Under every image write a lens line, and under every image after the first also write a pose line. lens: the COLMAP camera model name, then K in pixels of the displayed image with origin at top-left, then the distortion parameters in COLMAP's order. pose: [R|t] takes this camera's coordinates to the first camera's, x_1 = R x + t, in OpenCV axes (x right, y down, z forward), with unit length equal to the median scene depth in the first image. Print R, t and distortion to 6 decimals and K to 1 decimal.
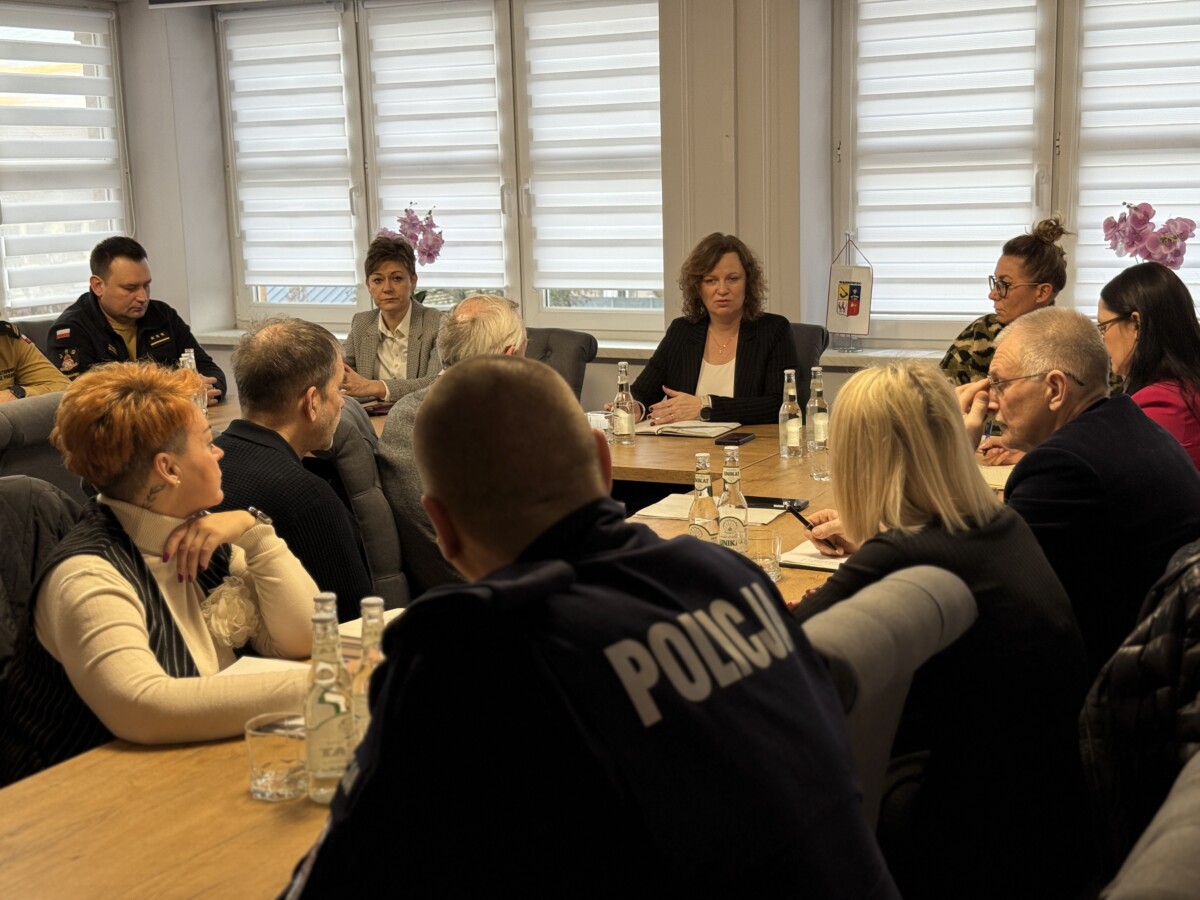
lens RADIAL K [[1630.9, 0, 600.0], [0, 1630.9, 450.0], [0, 0, 1]] dist [0.147329, -0.007761]
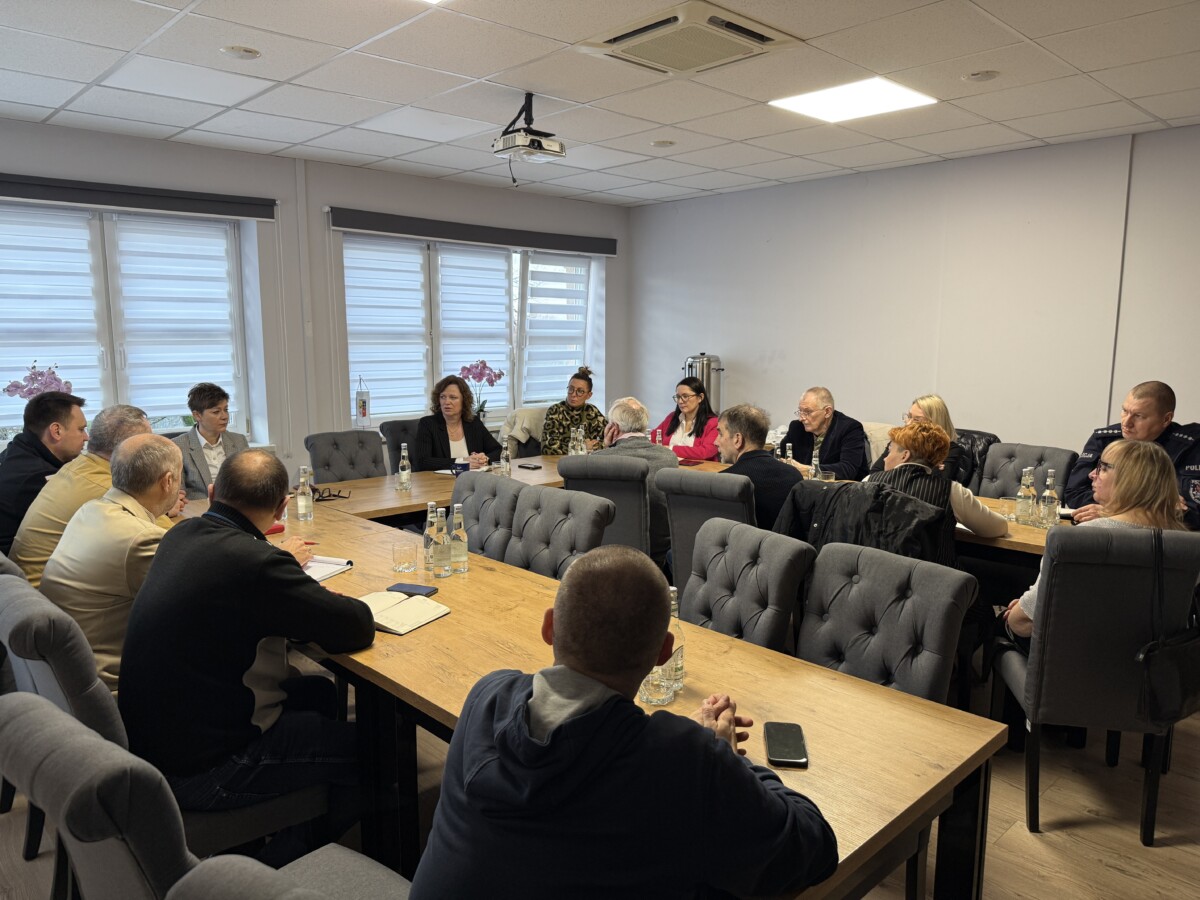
lens RADIAL K [[824.0, 0, 600.0], [0, 824.0, 450.0], [0, 0, 1]] dist [0.048446, -0.037959]
pose [[0.357736, -0.101923, 0.928244, -0.777882], [0.151739, 0.987160, 0.049914, -0.062492], [-0.921412, 0.122995, 0.368608, 0.475109]]
